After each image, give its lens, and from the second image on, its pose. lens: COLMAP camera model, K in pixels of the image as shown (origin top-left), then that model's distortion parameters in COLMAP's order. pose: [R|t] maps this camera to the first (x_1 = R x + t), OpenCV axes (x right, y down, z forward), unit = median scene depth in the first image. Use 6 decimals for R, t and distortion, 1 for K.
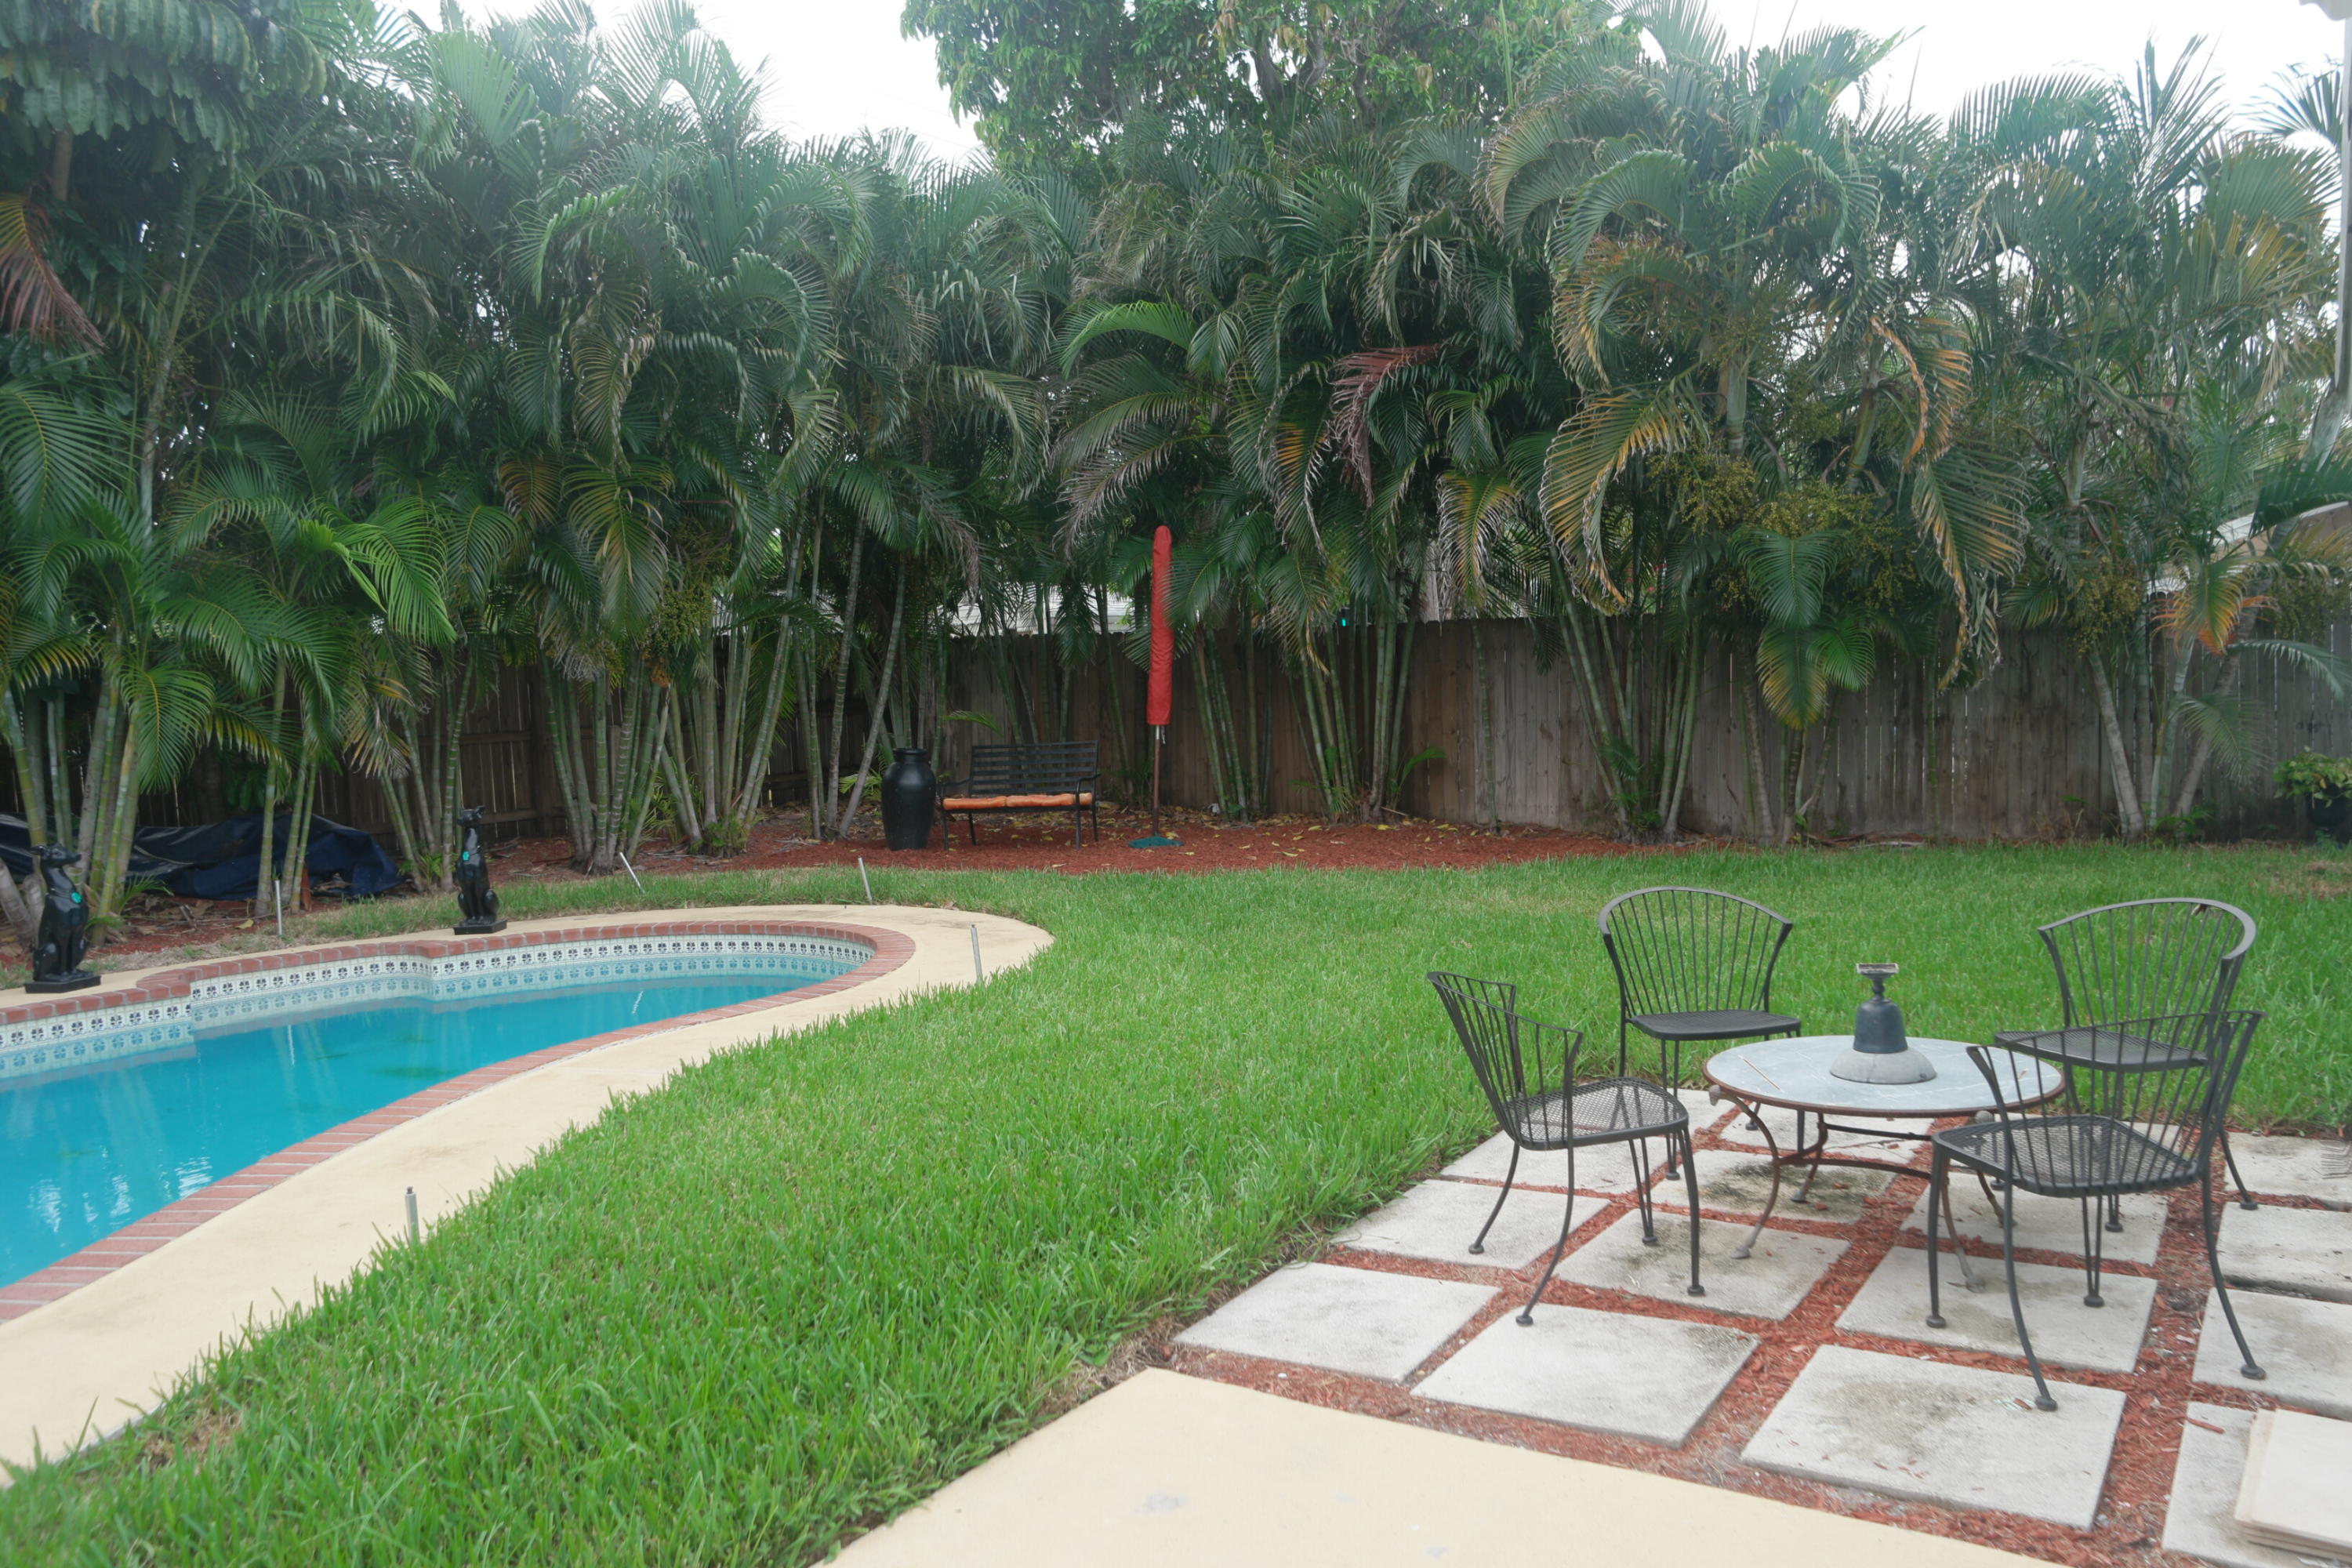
lens RADIAL K [[1673.6, 0, 1177.4], [0, 1673.6, 788.2], [0, 0, 1]] dist [-0.000267, 0.002617]
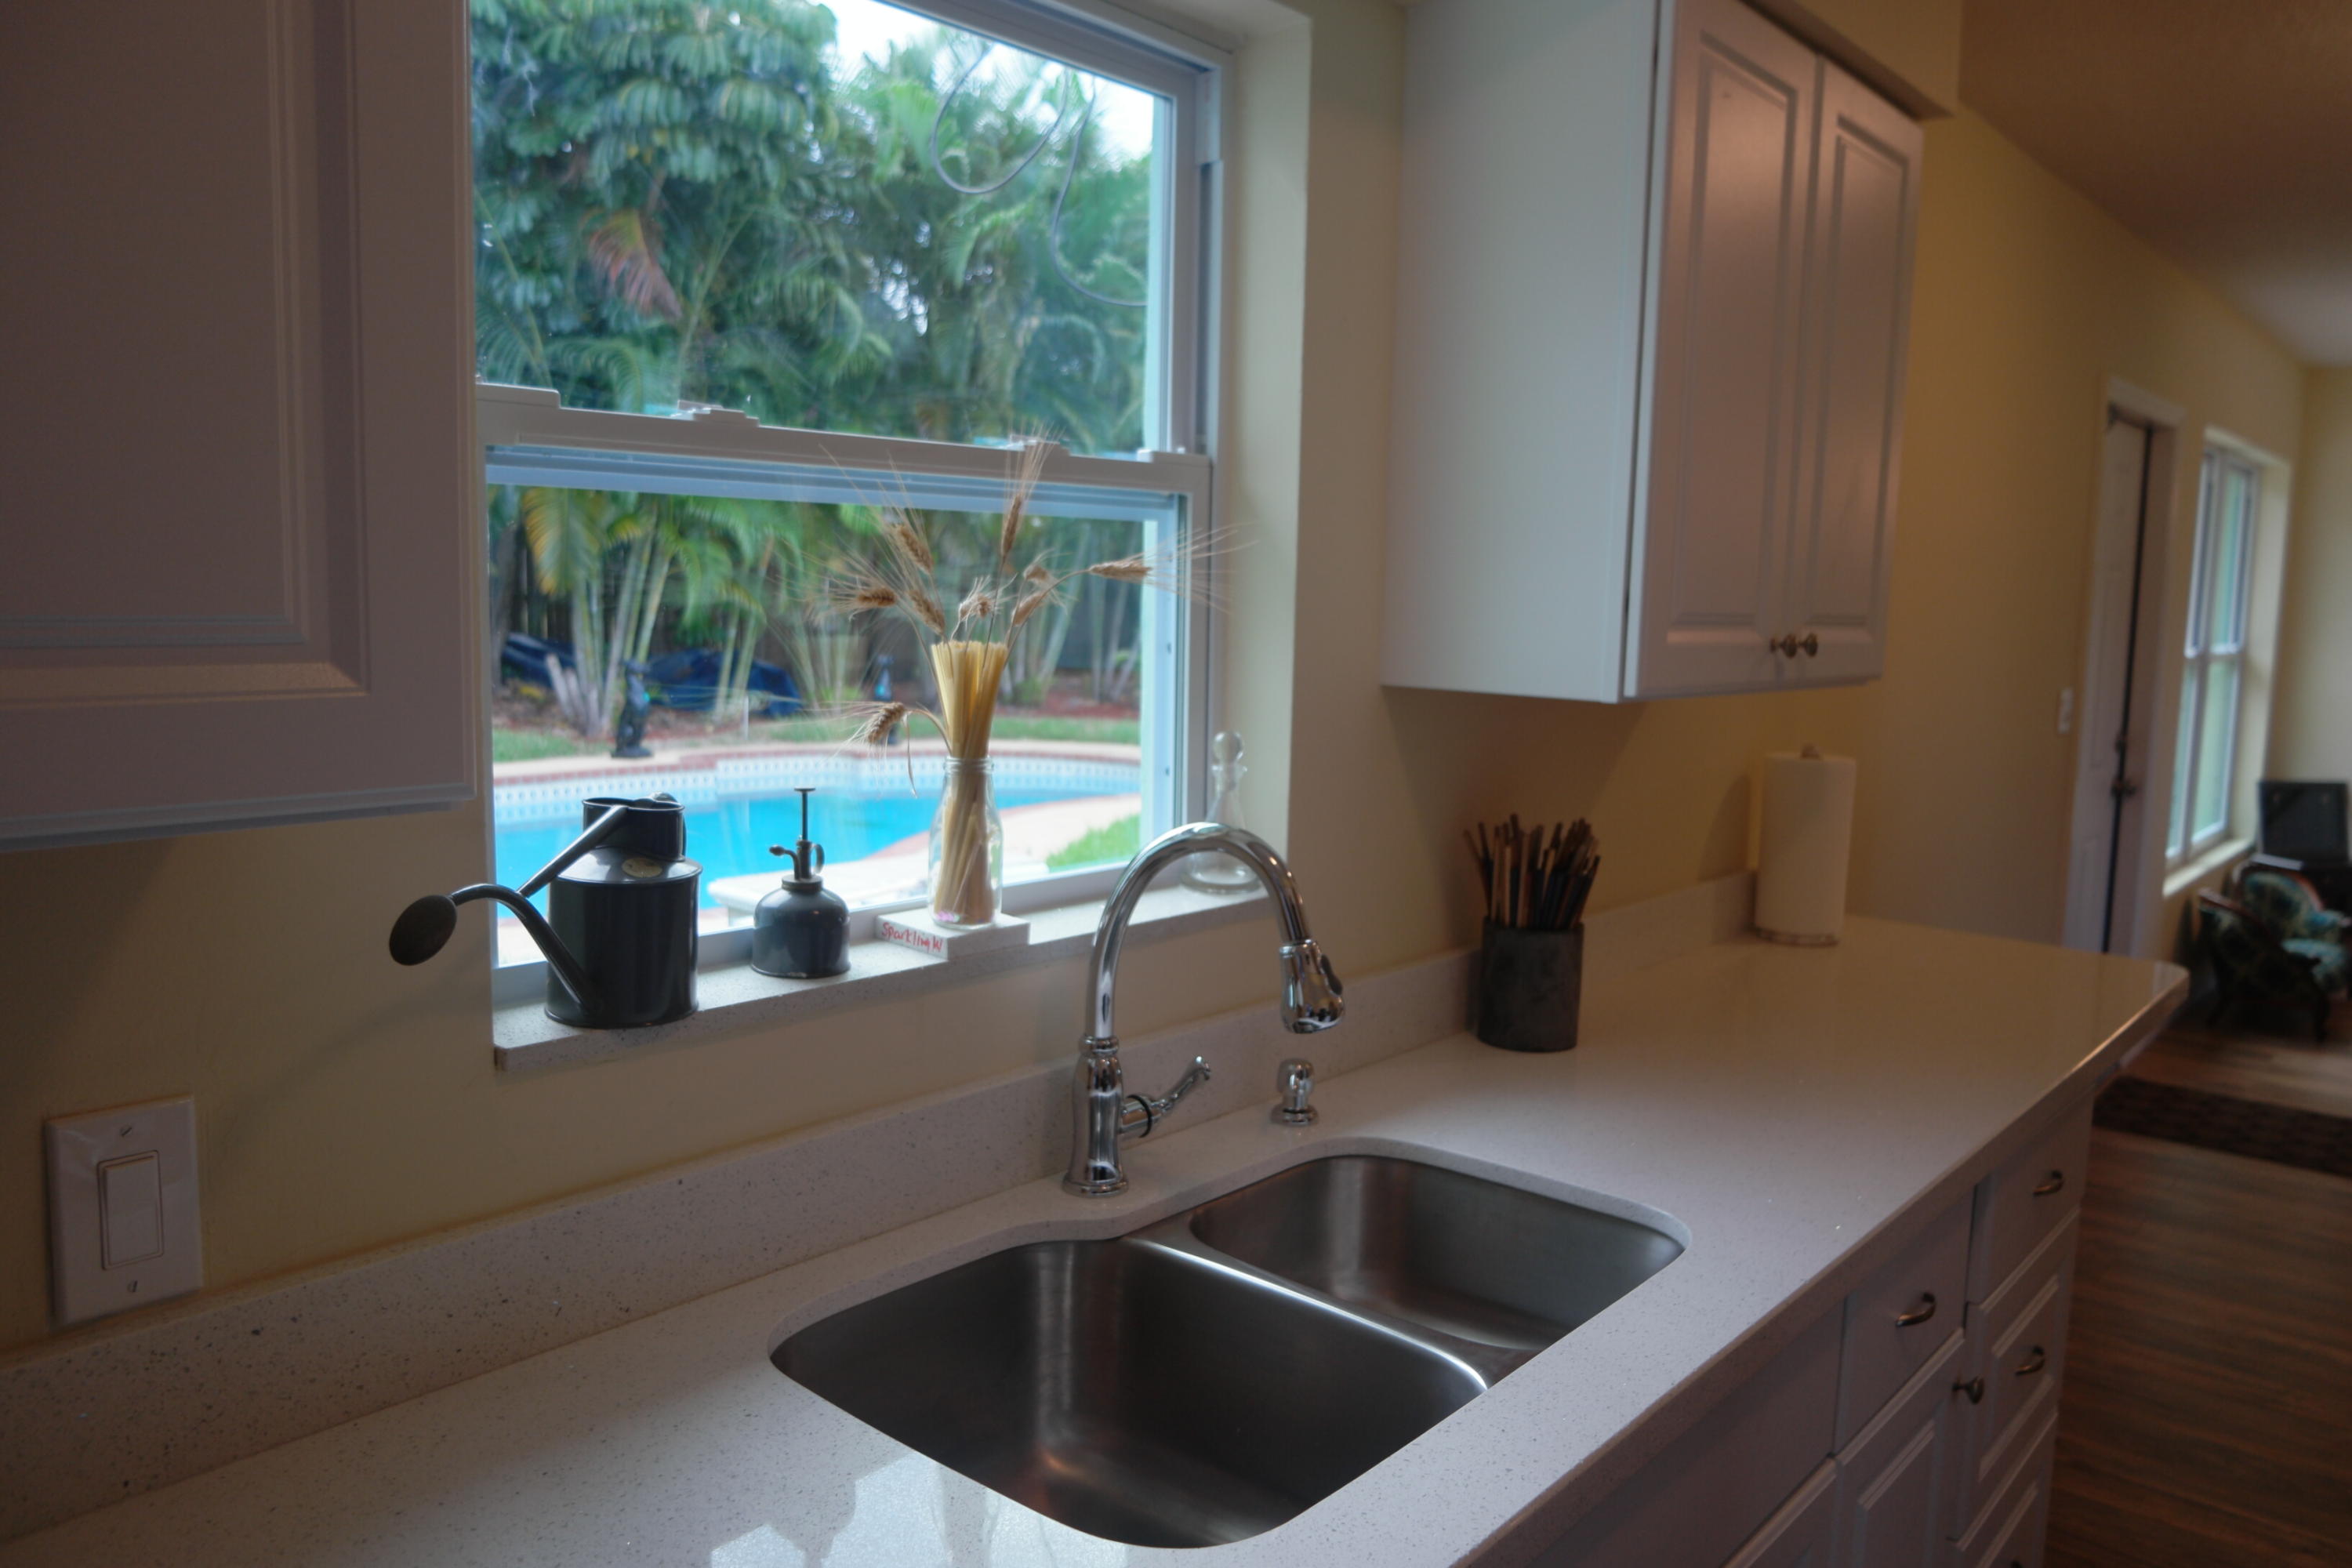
lens RADIAL K [[1673.6, 0, 1175.1], [0, 1673.6, 780.5], [0, 0, 1]] dist [-0.000267, 0.002617]
pose [[0.991709, 0.078818, -0.101496, -0.036188], [-0.072618, 0.995343, 0.063401, 0.009684], [0.106020, -0.055504, 0.992814, -0.358349]]
